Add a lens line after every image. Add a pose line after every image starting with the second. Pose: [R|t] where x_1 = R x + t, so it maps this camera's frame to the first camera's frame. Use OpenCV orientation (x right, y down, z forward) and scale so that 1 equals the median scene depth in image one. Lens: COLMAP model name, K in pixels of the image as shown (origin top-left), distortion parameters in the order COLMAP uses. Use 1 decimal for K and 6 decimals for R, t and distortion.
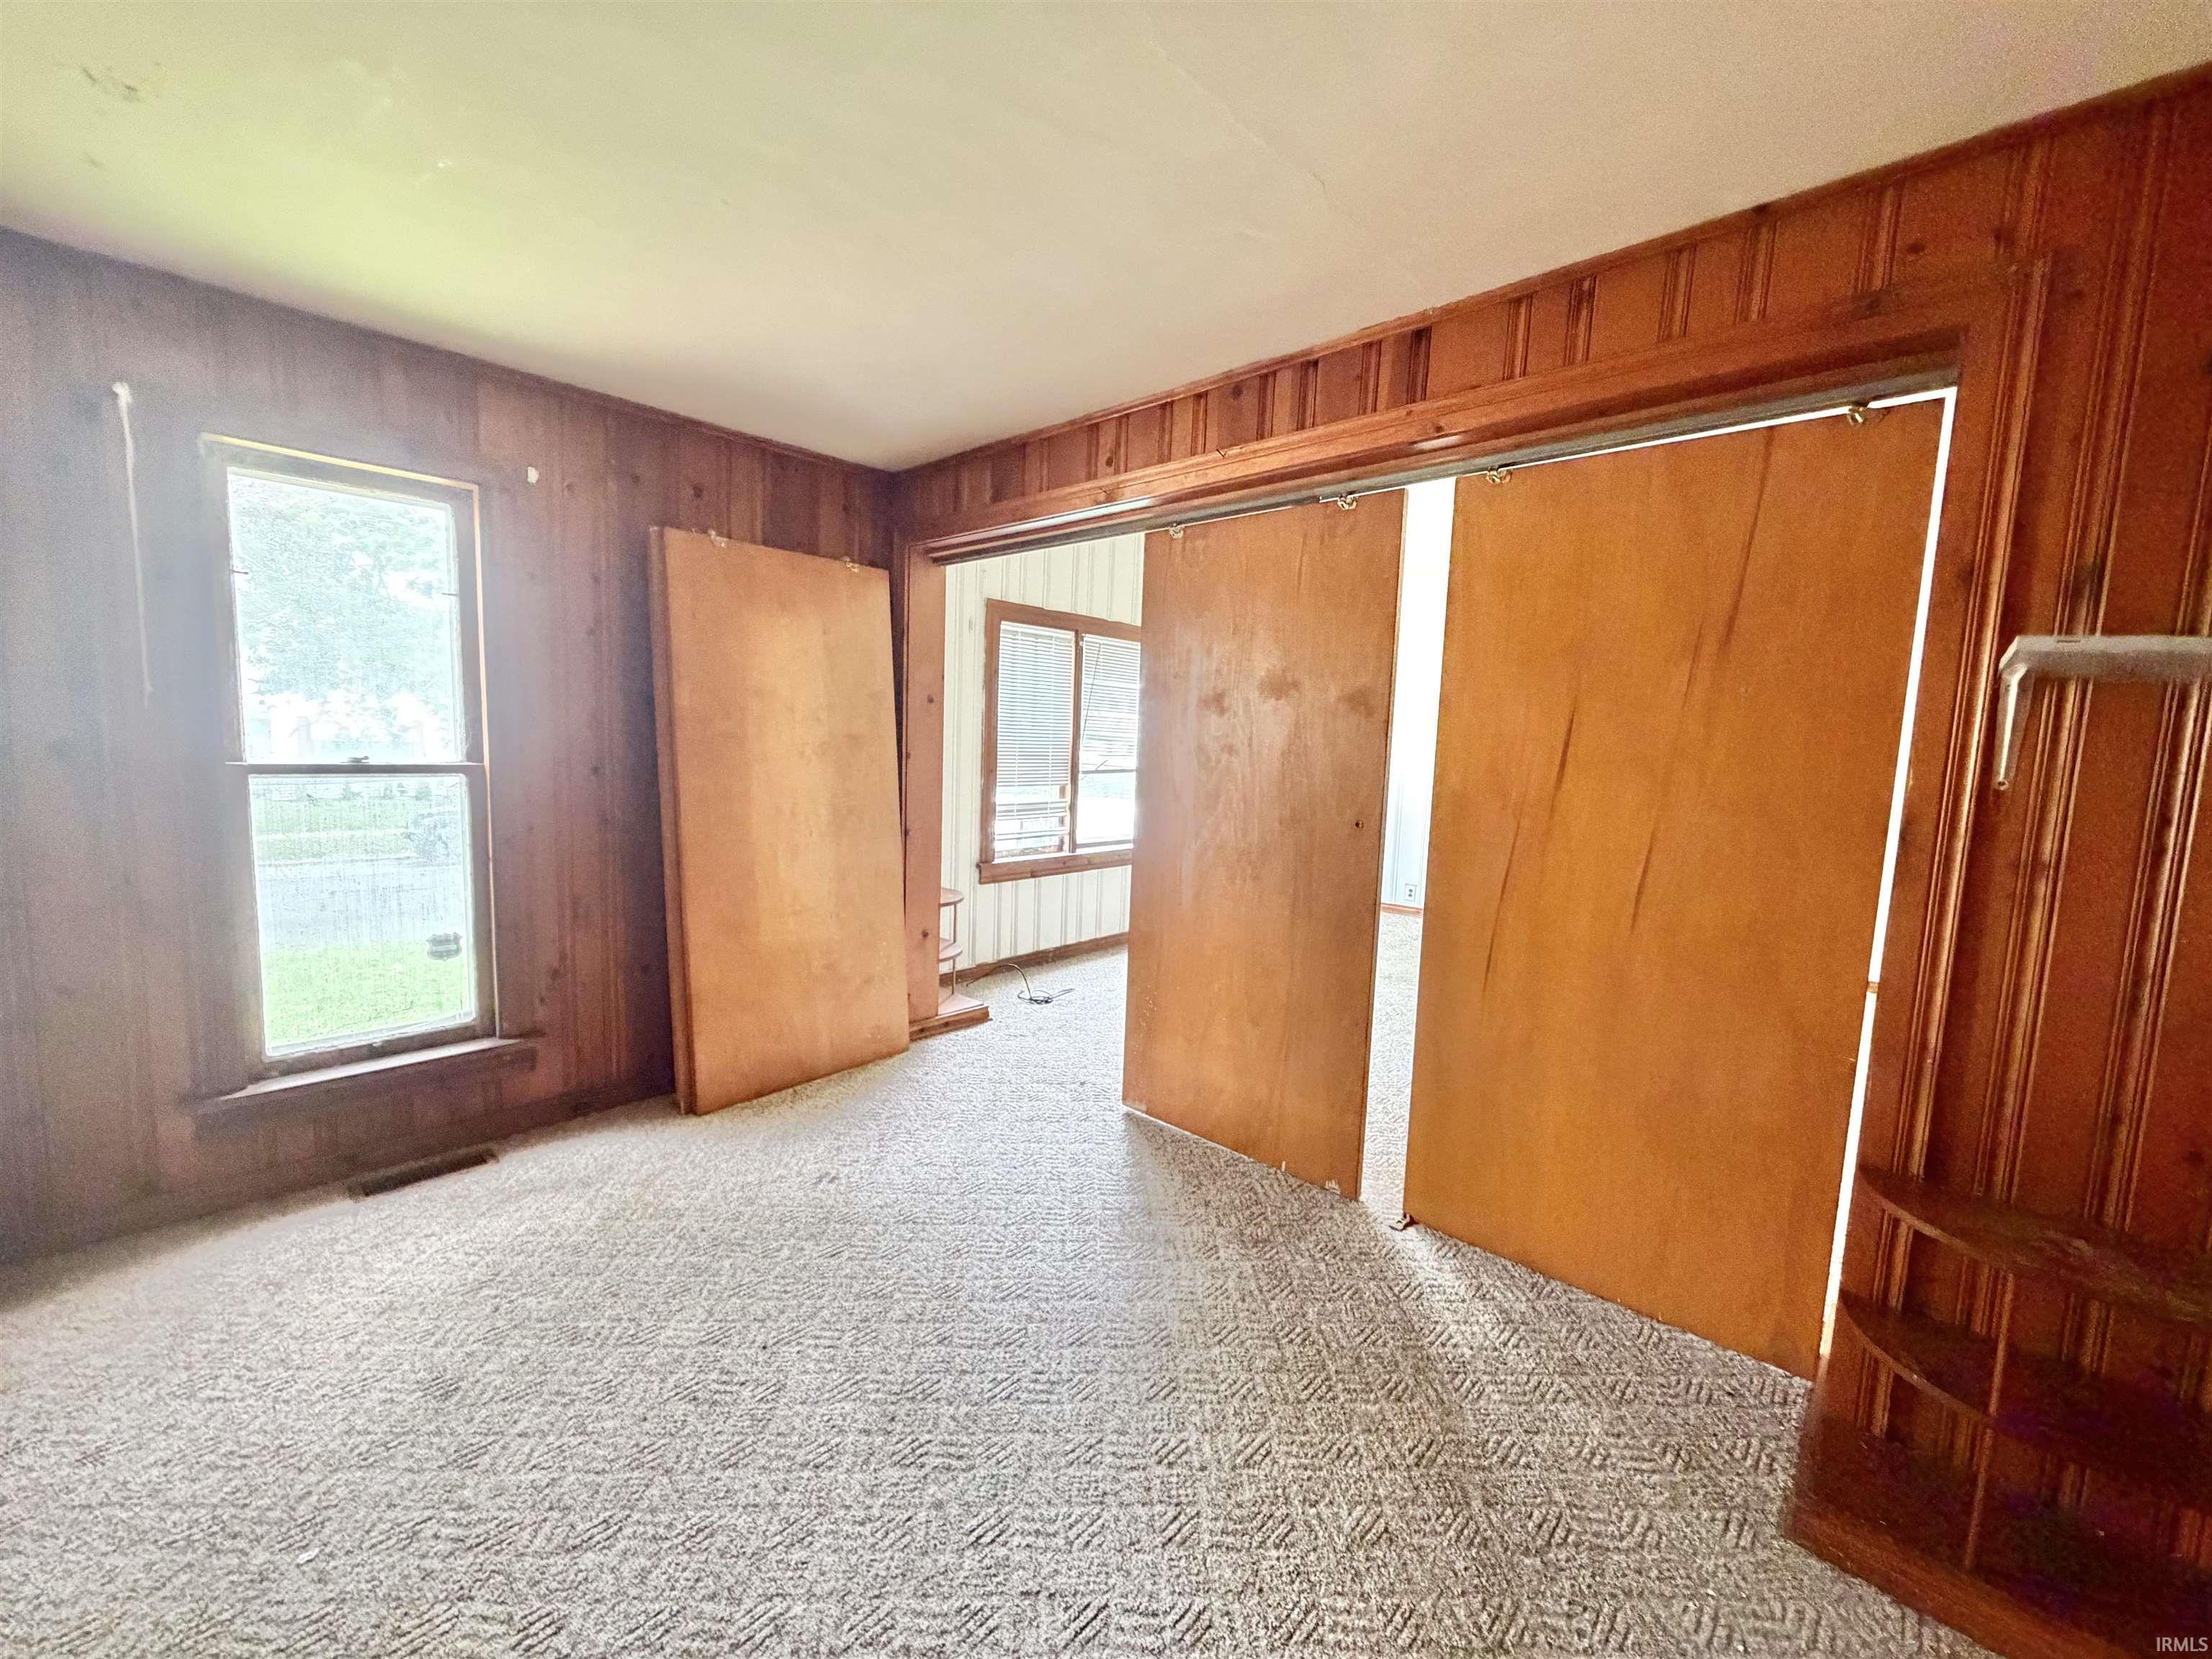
lens RADIAL K [[875.5, 0, 1098.2], [0, 875.5, 827.4], [0, 0, 1]] dist [0.000459, 0.000359]
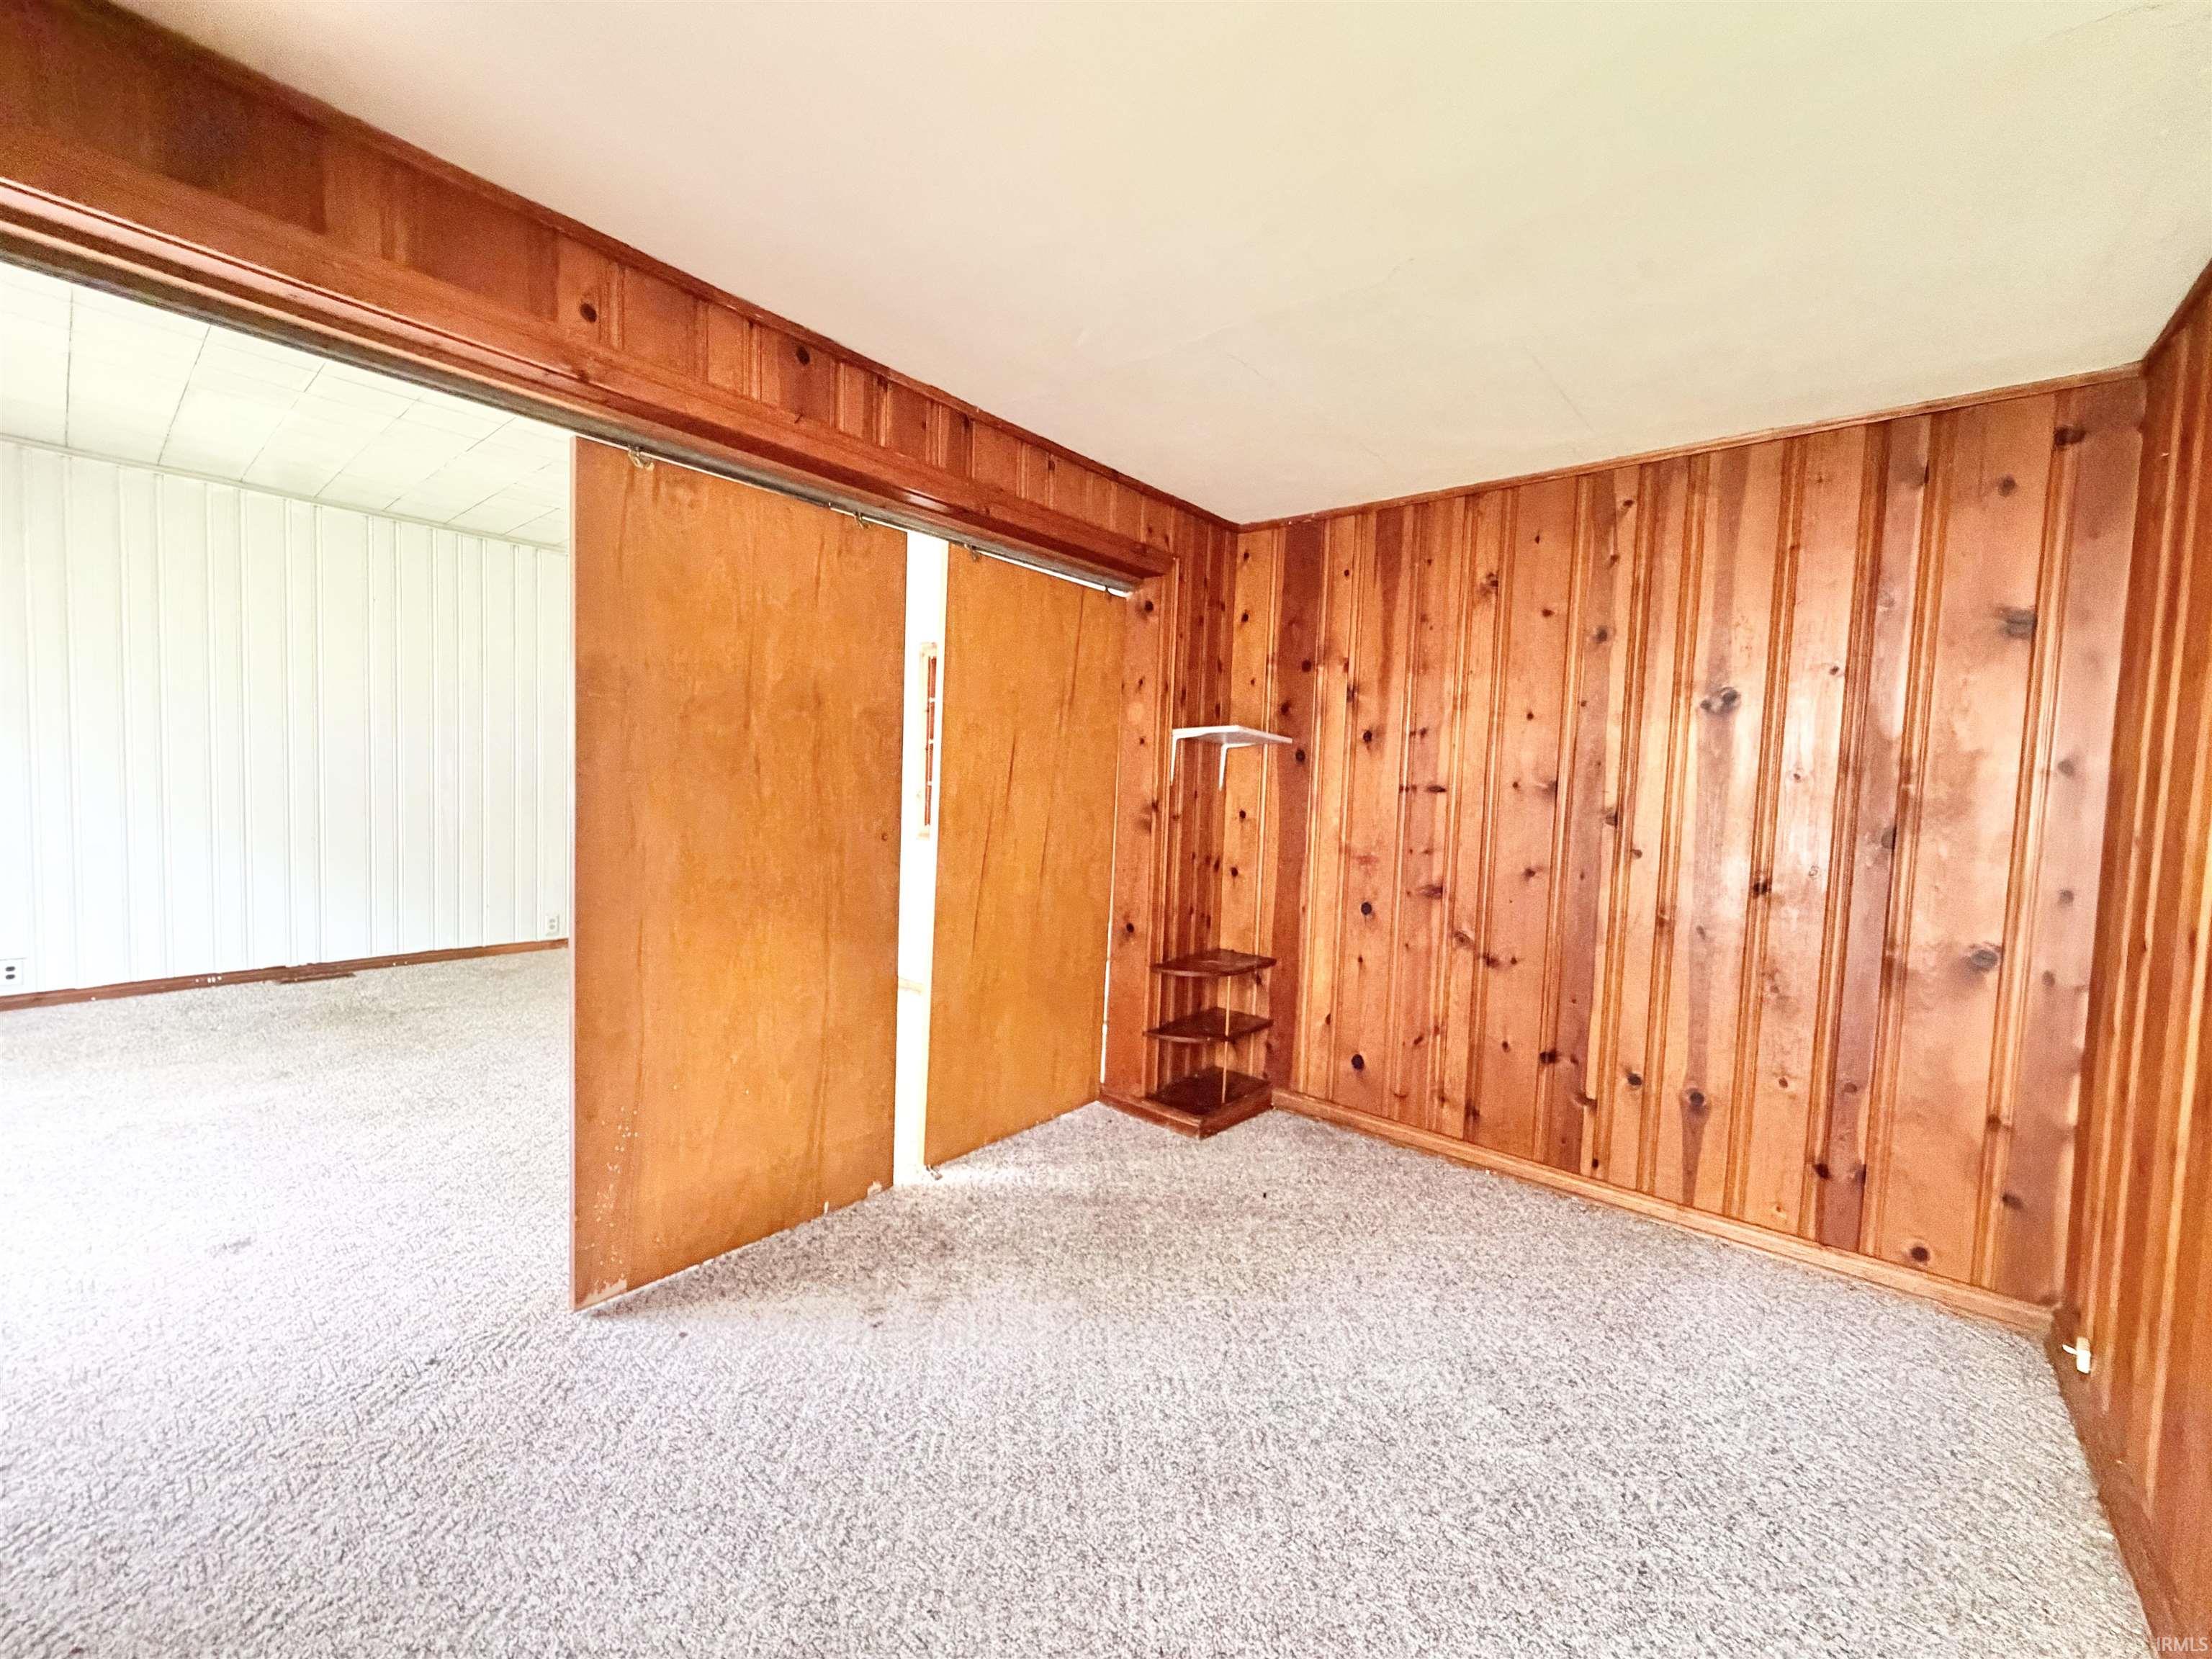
lens RADIAL K [[875.5, 0, 1098.2], [0, 875.5, 827.4], [0, 0, 1]] dist [0.000459, 0.000359]
pose [[-0.045030, -0.093342, 0.994615, -0.861622], [0.062474, 0.993413, 0.096057, -0.112843], [-0.997030, 0.066463, -0.038902, 0.884263]]
